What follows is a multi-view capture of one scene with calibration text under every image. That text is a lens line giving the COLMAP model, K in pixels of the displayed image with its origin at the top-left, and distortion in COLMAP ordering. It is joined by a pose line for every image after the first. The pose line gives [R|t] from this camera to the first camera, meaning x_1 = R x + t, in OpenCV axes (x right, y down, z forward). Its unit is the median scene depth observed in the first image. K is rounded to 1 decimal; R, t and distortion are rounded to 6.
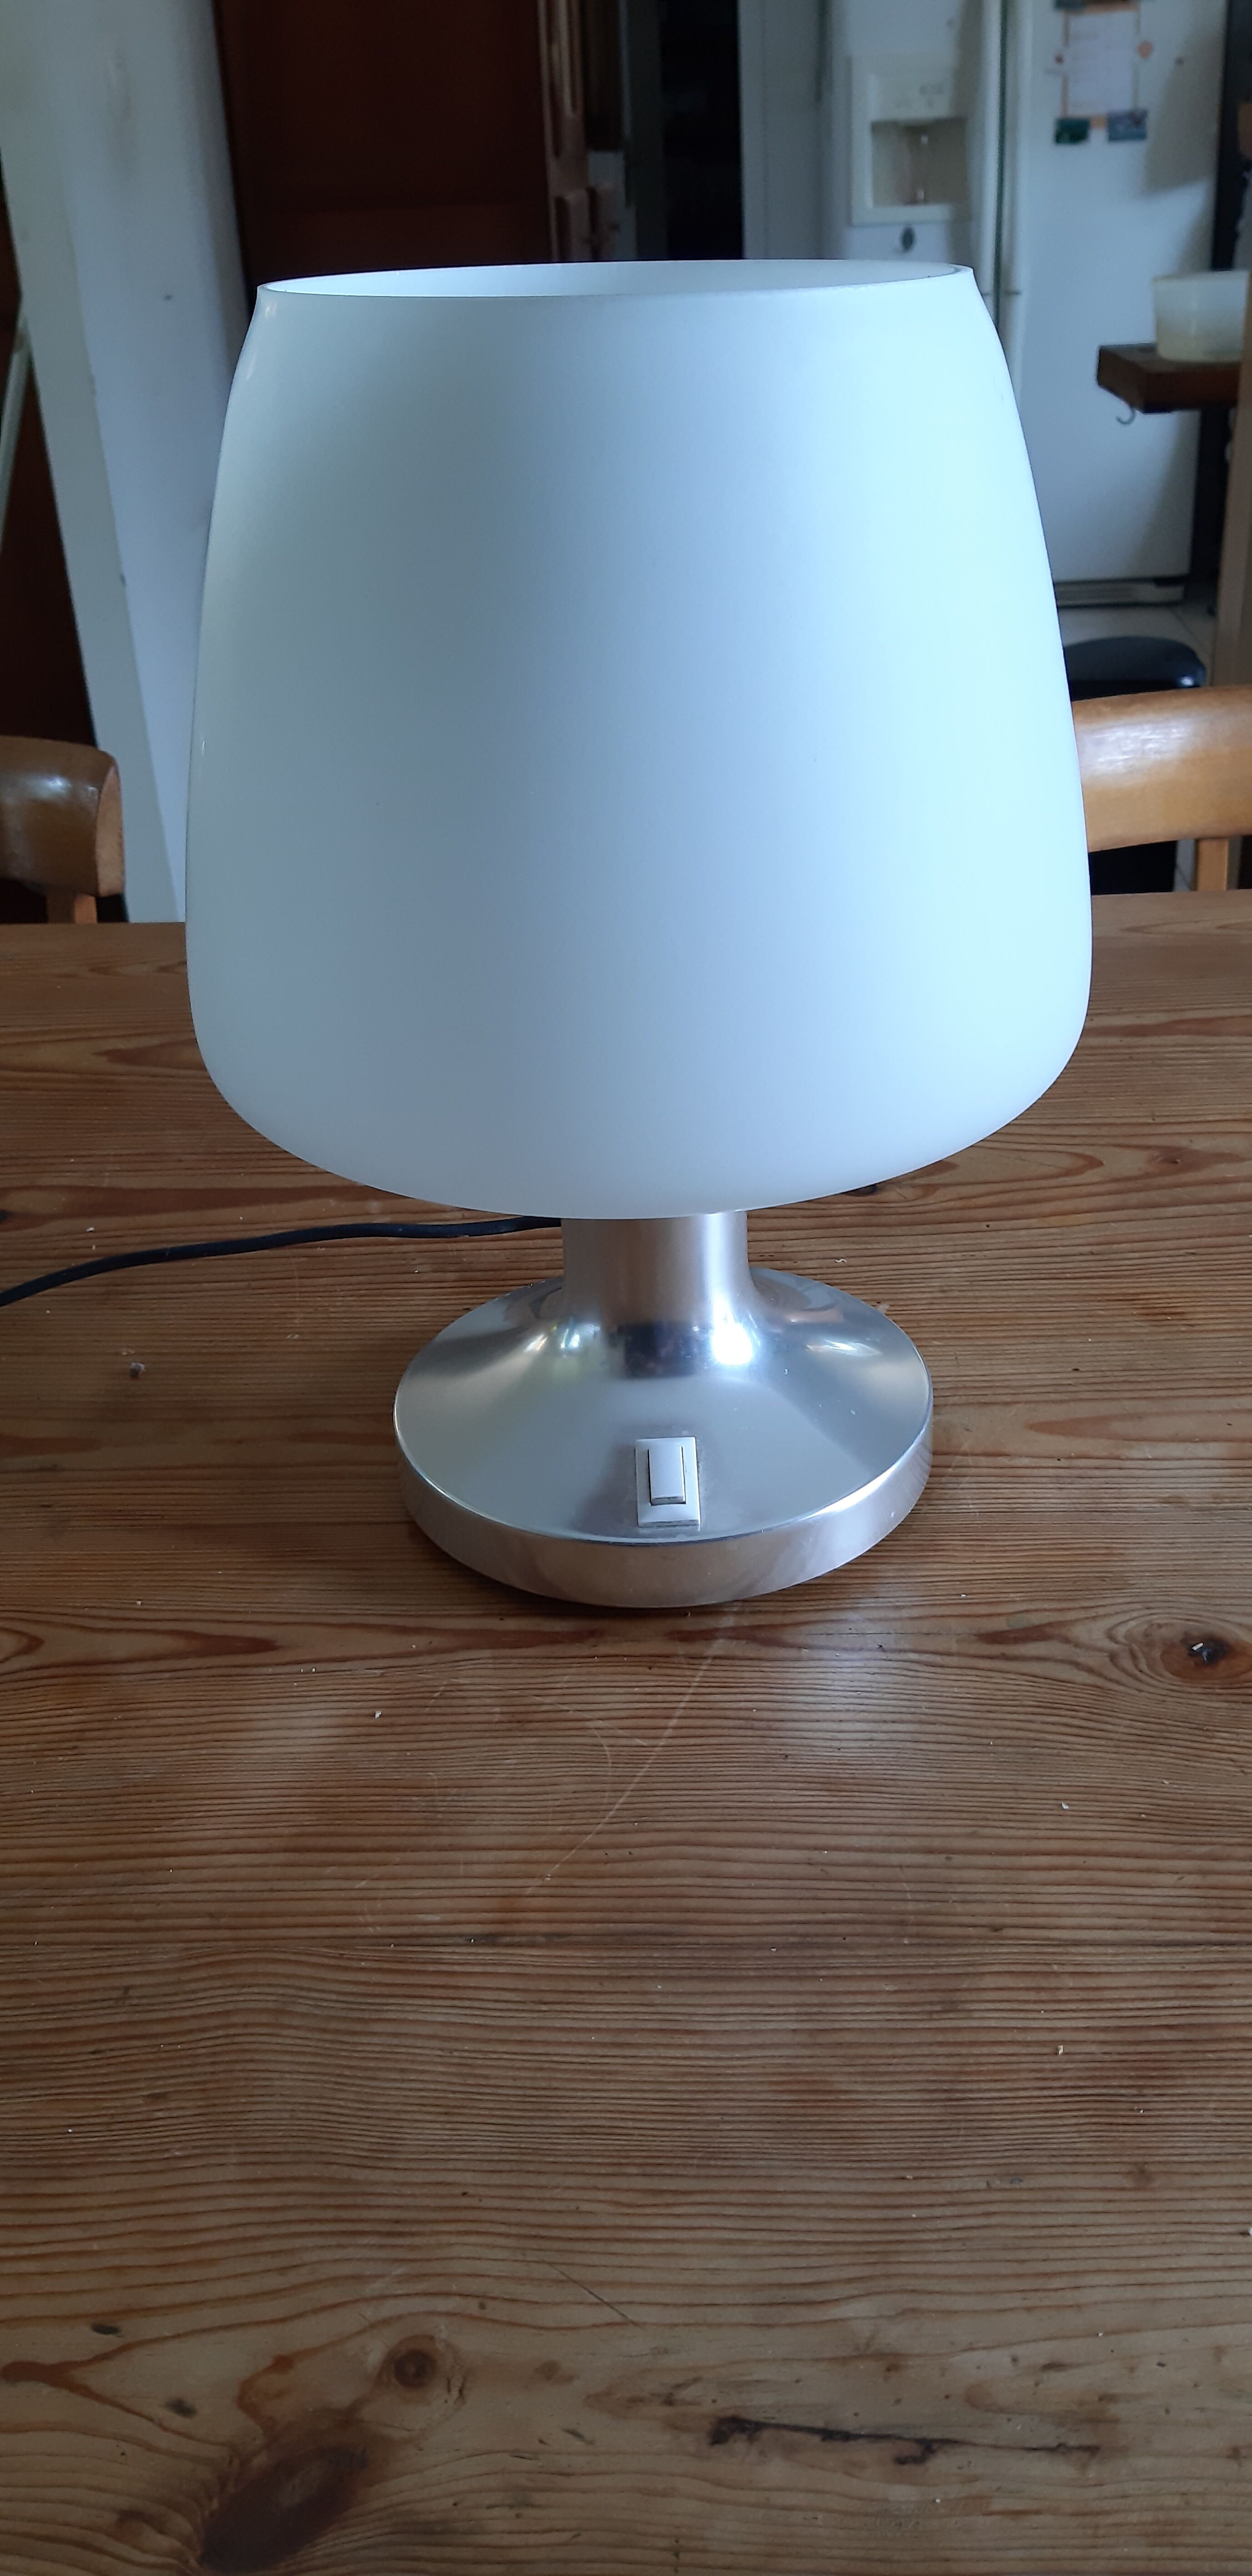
lens RADIAL K [[2101.1, 0, 642.1], [0, 2101.1, 1260.9], [0, 0, 1]] dist [0.046053, -0.135355]
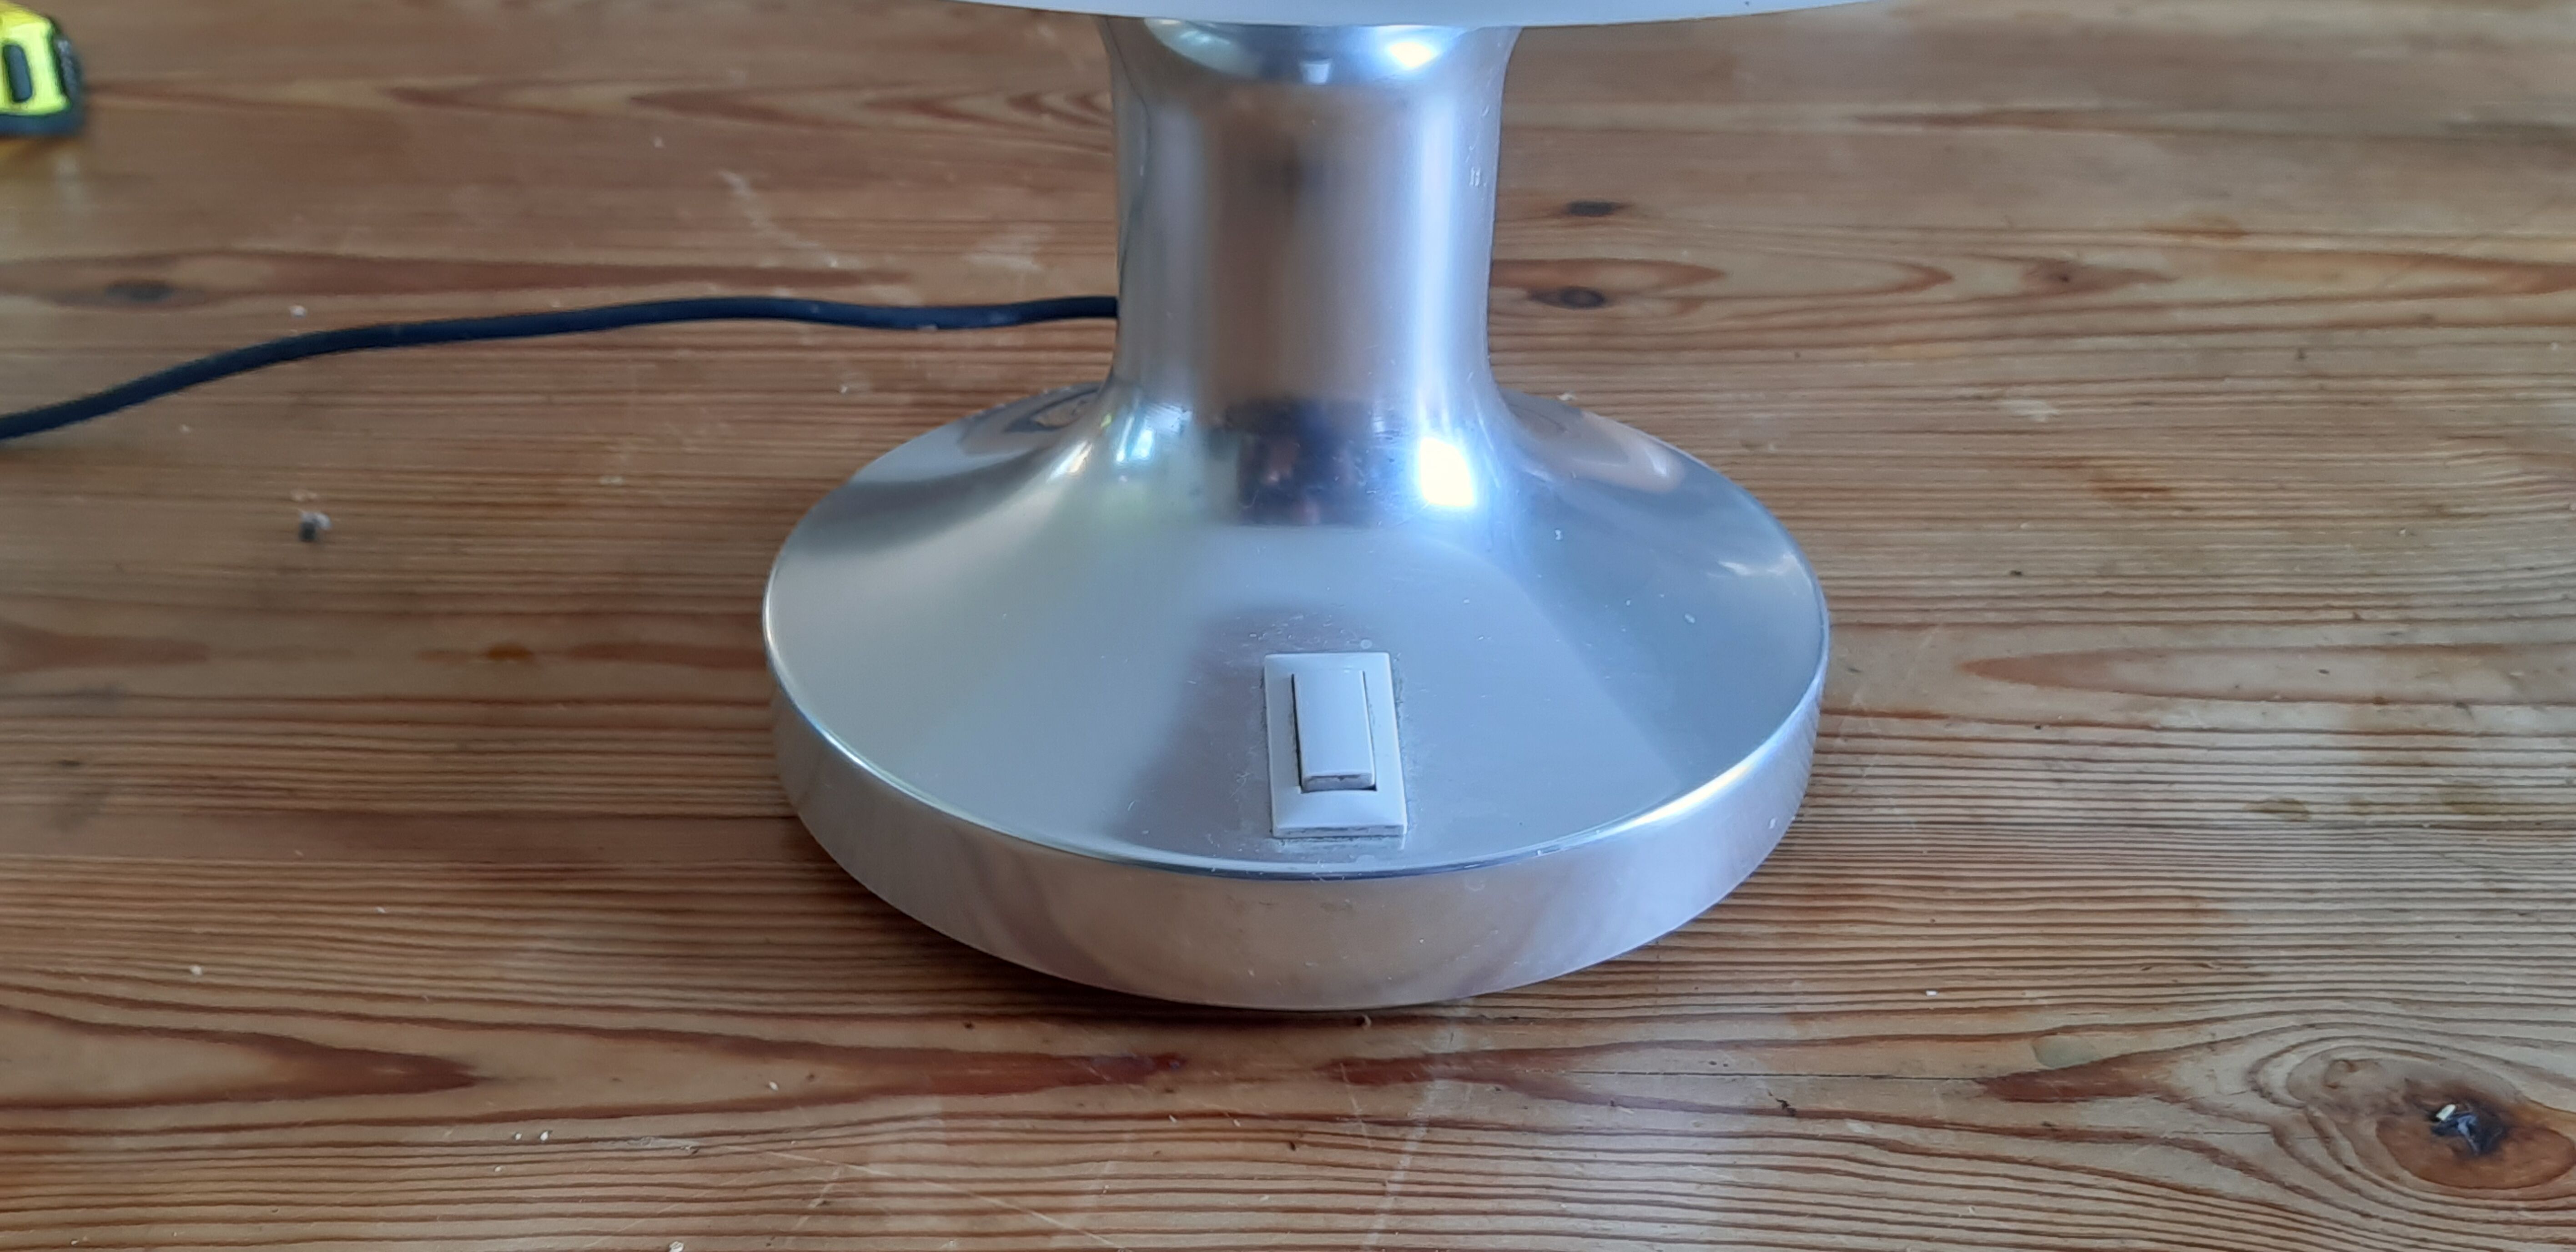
lens RADIAL K [[2101.1, 0, 1317.6], [0, 2101.1, 667.3], [0, 0, 1]] dist [0.046053, -0.135355]
pose [[0.996098, 0.028643, 0.083472, -0.029803], [-0.032808, 0.998262, 0.048961, 0.062527], [-0.081925, -0.051508, 0.995307, 0.512033]]
